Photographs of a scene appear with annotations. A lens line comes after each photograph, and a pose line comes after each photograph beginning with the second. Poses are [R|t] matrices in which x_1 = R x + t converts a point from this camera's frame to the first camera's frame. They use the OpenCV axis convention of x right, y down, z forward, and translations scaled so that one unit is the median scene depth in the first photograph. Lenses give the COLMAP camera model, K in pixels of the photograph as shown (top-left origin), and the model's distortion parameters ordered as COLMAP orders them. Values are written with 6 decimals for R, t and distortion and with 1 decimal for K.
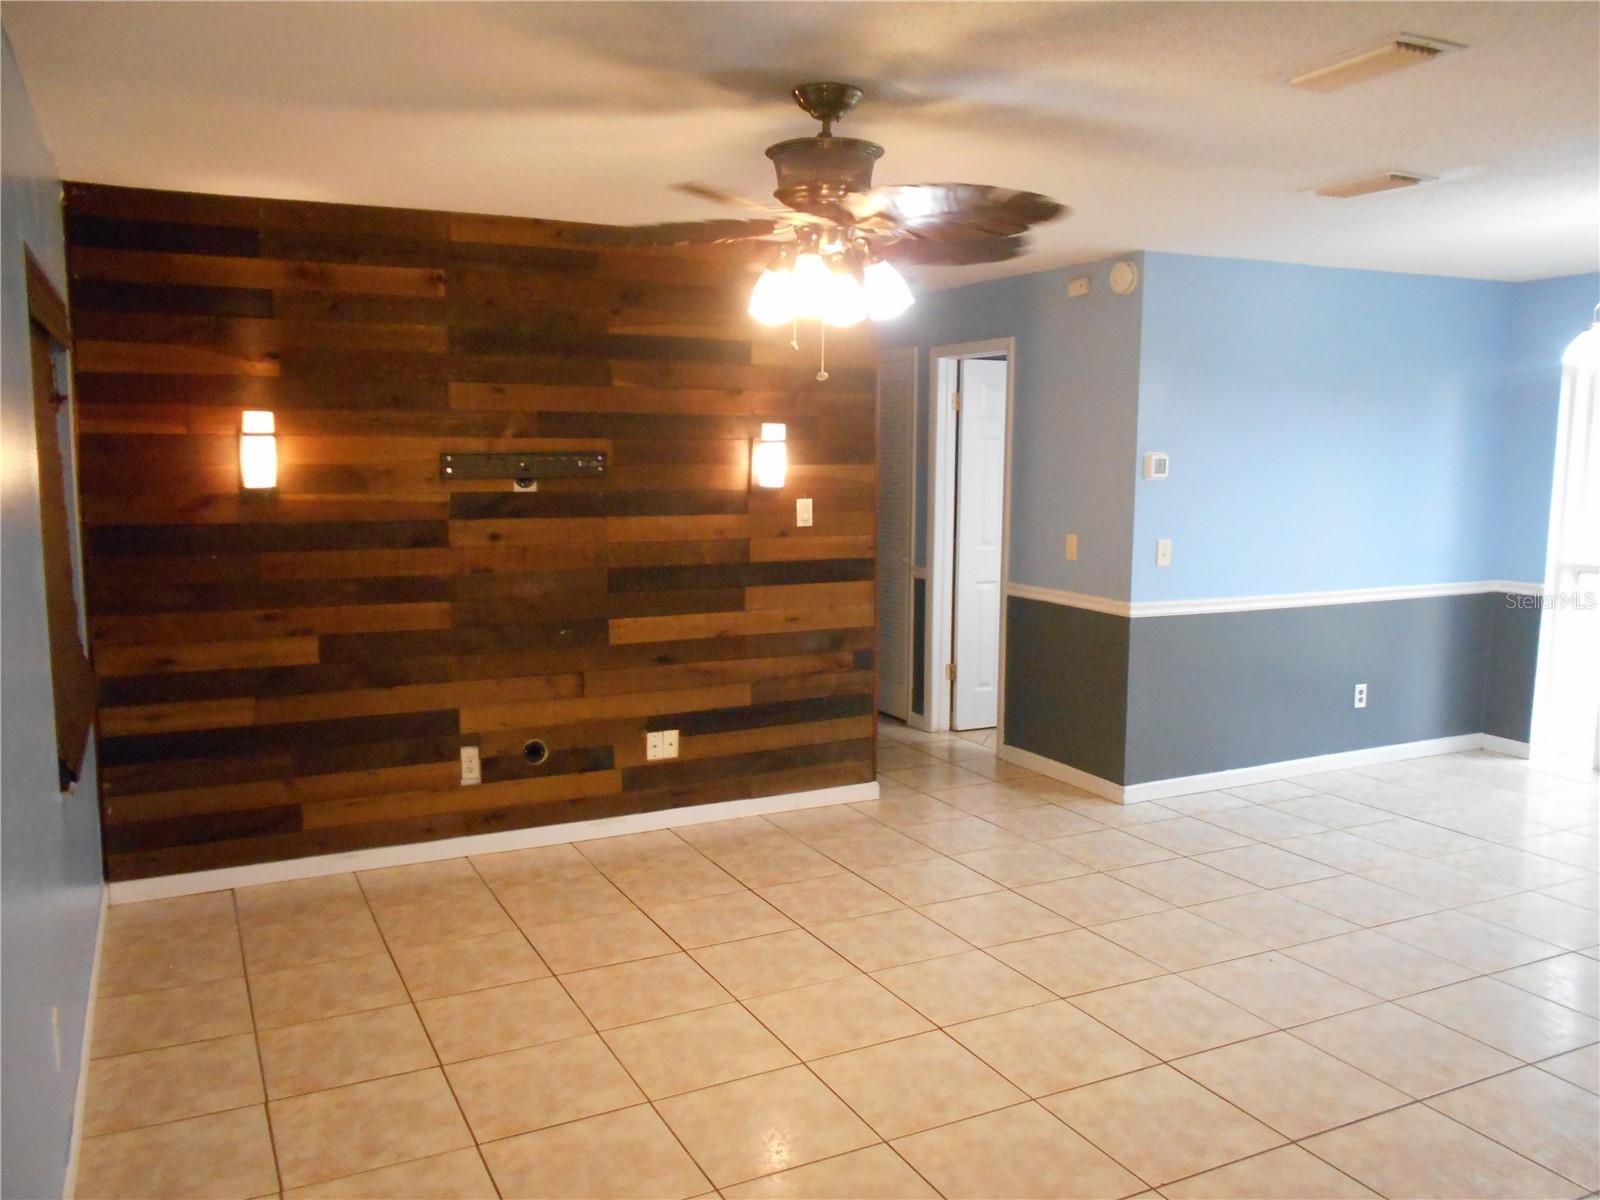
lens RADIAL K [[1266.8, 0, 795.8], [0, 1266.8, 609.9], [0, 0, 1]] dist [0.011580, -0.001253]
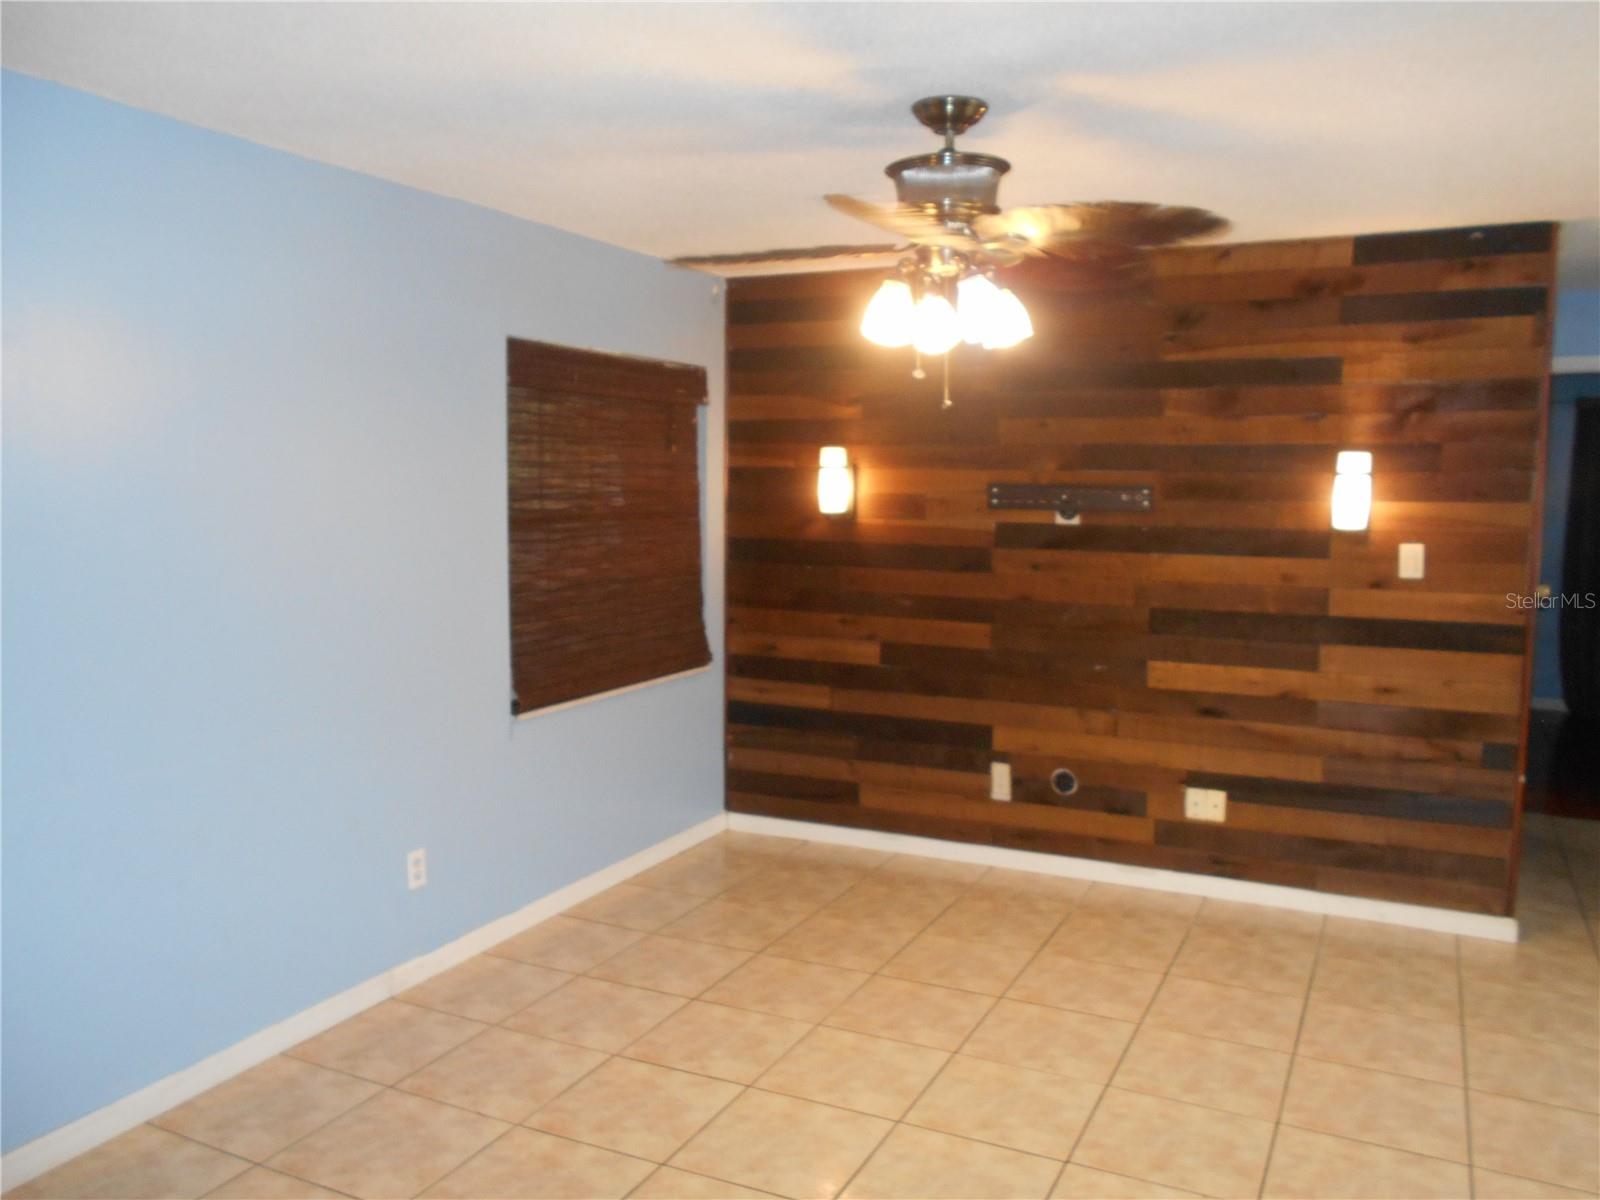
lens RADIAL K [[1266.8, 0, 827.2], [0, 1266.8, 614.9], [0, 0, 1]] dist [0.011580, -0.001253]
pose [[0.610625, 0.086399, -0.787193, 0.451744], [-0.104255, 0.994150, 0.028244, -0.028218], [0.785027, 0.064822, 0.616060, 0.223180]]
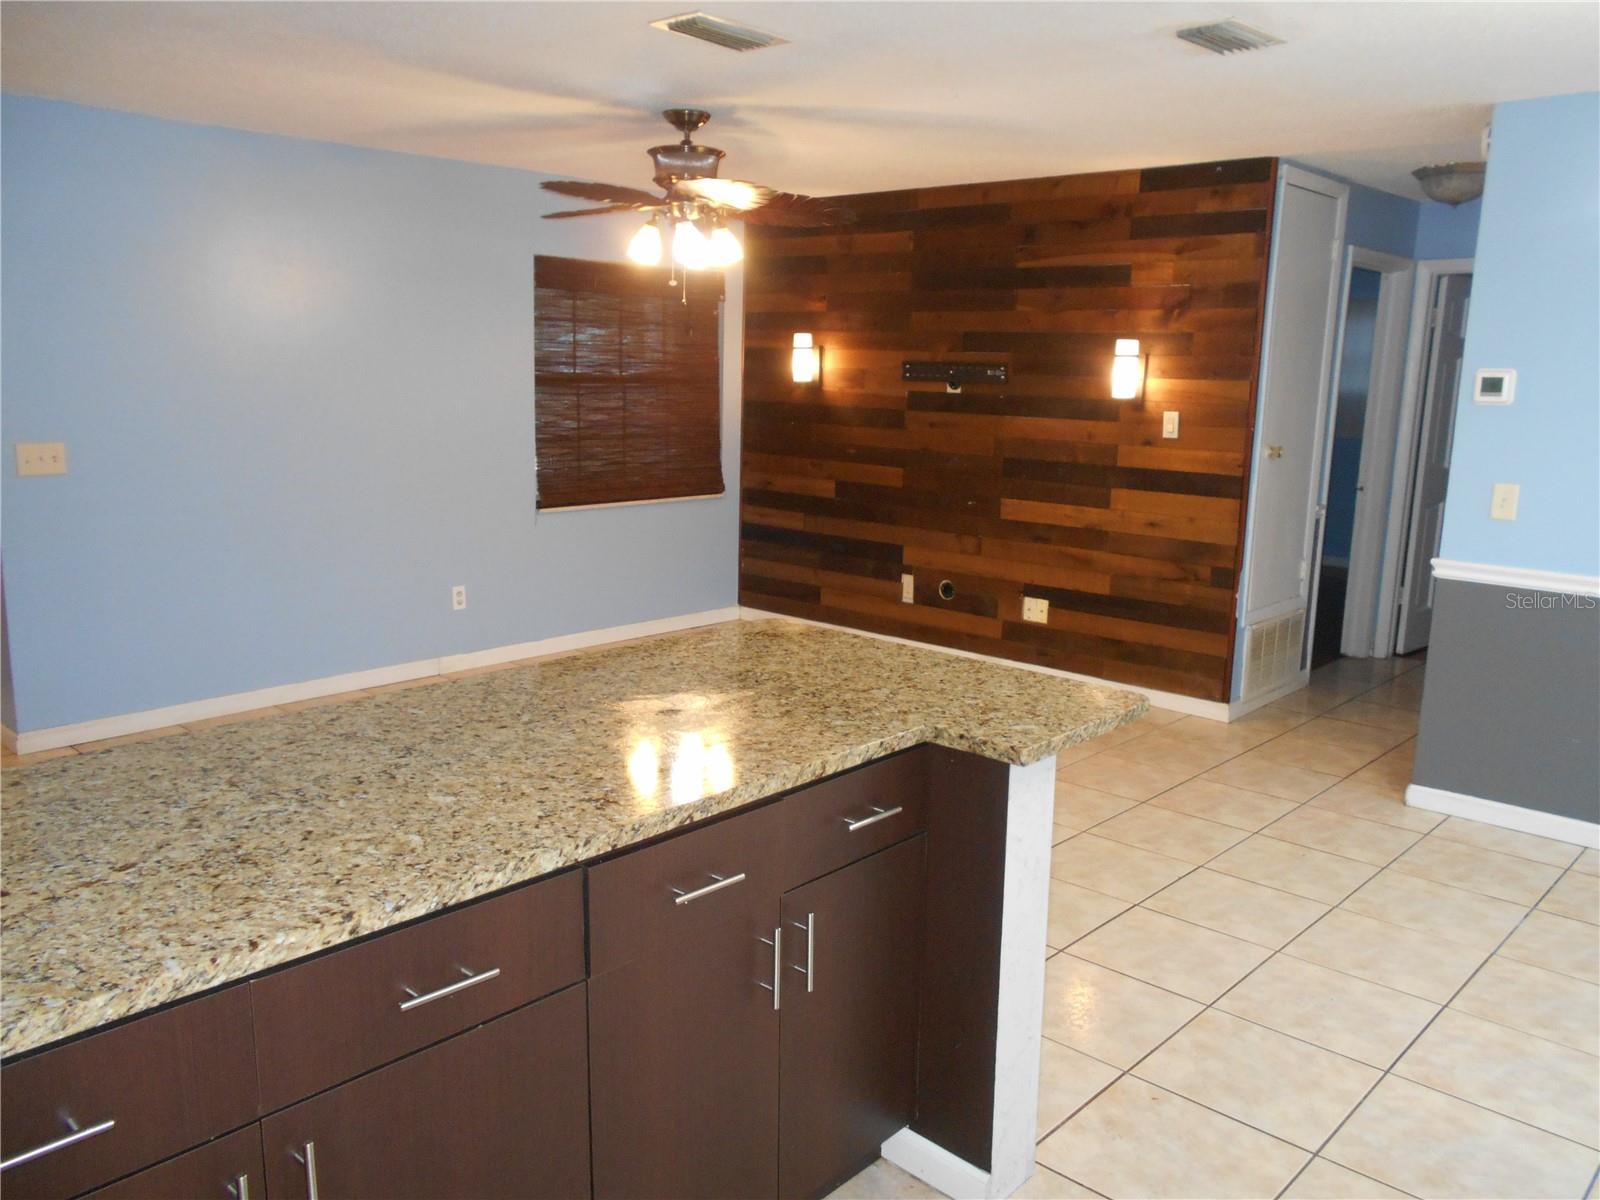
lens RADIAL K [[1266.8, 0, 836.2], [0, 1266.8, 574.2], [0, 0, 1]] dist [0.011580, -0.001253]
pose [[0.360588, 0.155474, -0.919676, 0.954976], [-0.139743, 0.983886, 0.111538, -0.035490], [0.922197, 0.088299, 0.376504, 0.386934]]
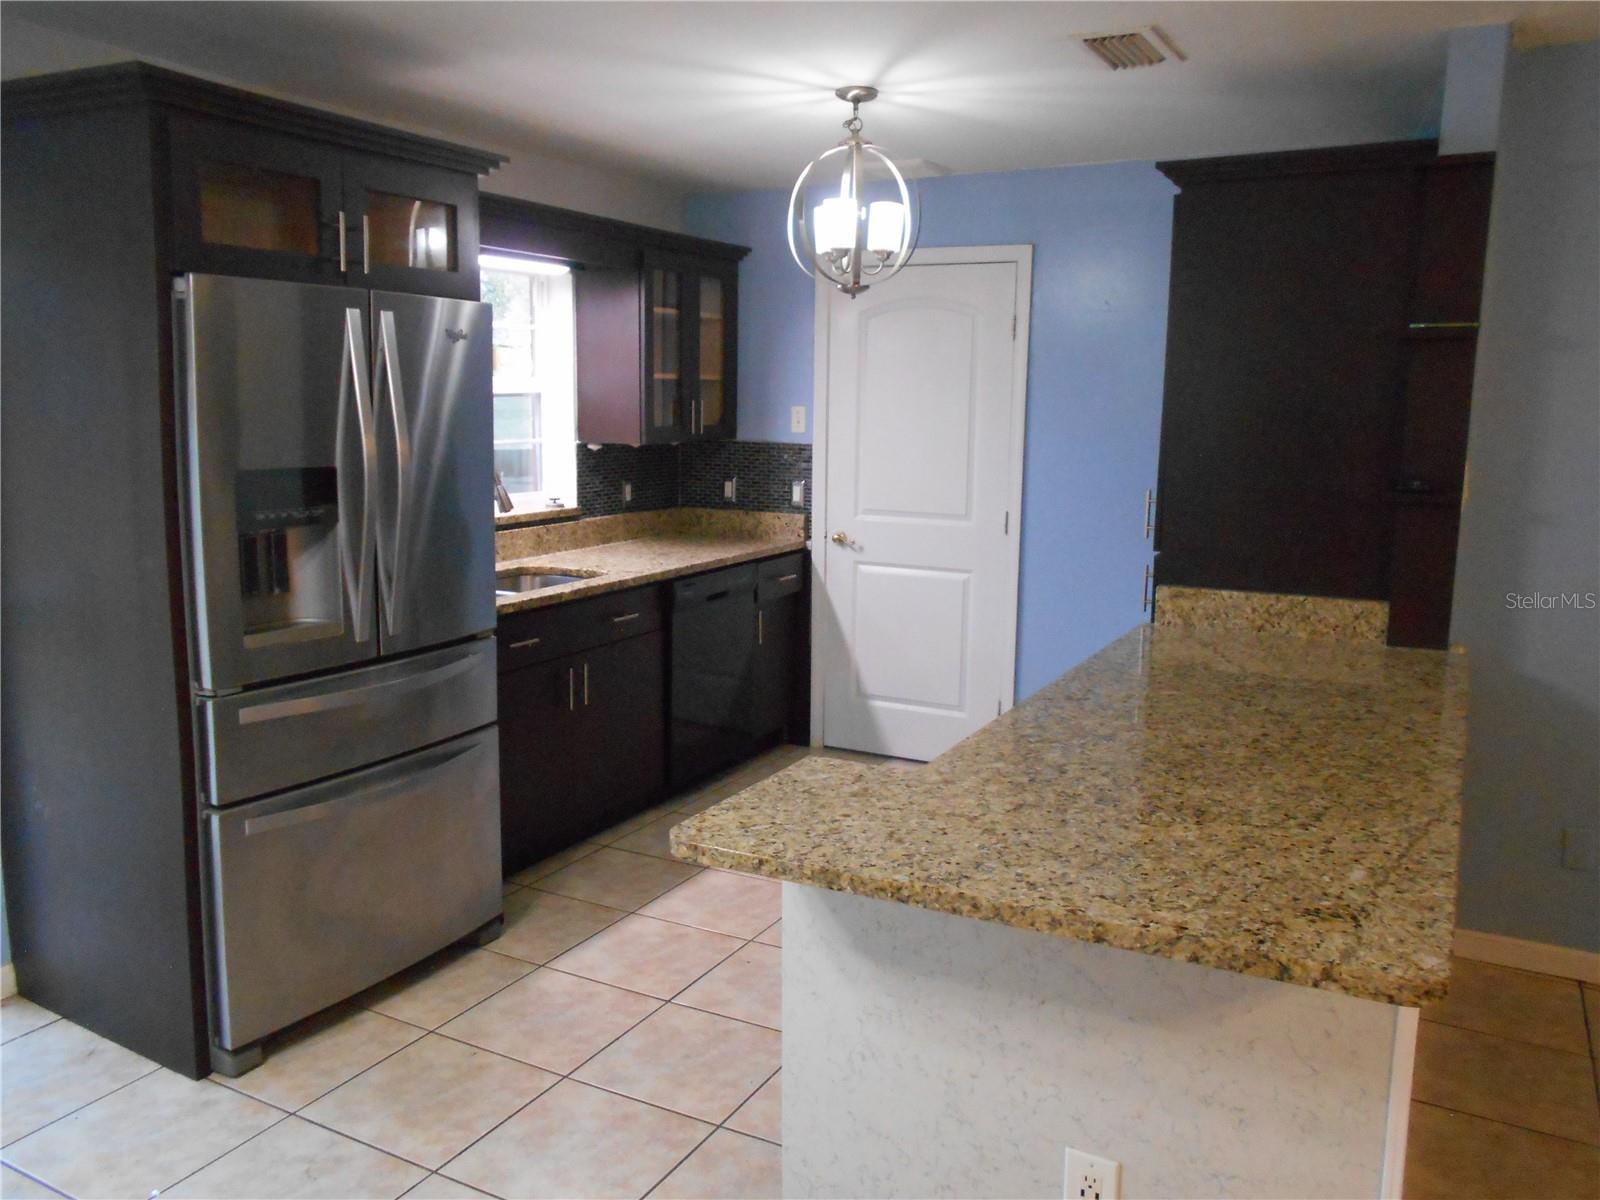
lens RADIAL K [[1266.8, 0, 800.7], [0, 1266.8, 601.1], [0, 0, 1]] dist [0.011580, -0.001253]
pose [[-0.555695, -0.141819, 0.819201, 0.264885], [0.099819, 0.966835, 0.235088, -0.098027], [-0.825372, 0.212409, -0.523109, 0.819294]]
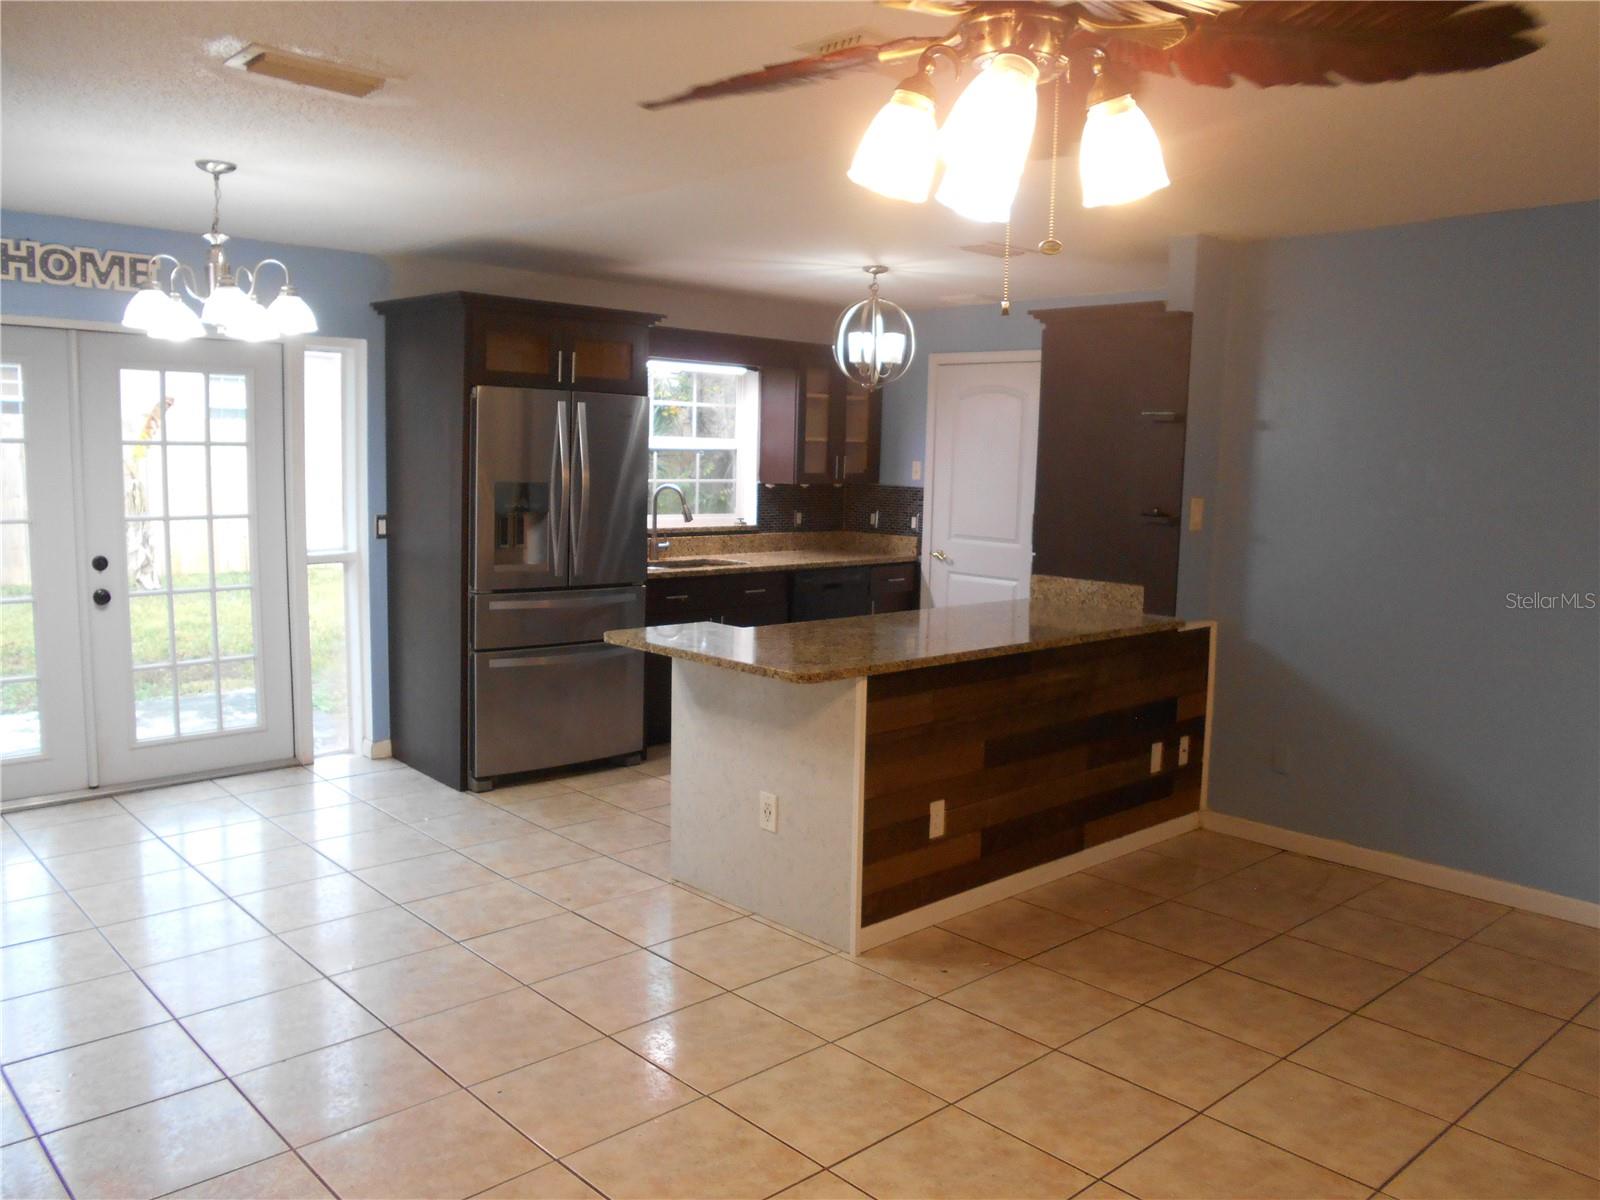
lens RADIAL K [[1266.8, 0, 811.5], [0, 1266.8, 607.5], [0, 0, 1]] dist [0.011580, -0.001253]
pose [[-0.261851, -0.126878, 0.956732, -0.260701], [0.102739, 0.982023, 0.158351, -0.087390], [-0.959624, 0.139758, -0.244109, 0.744797]]
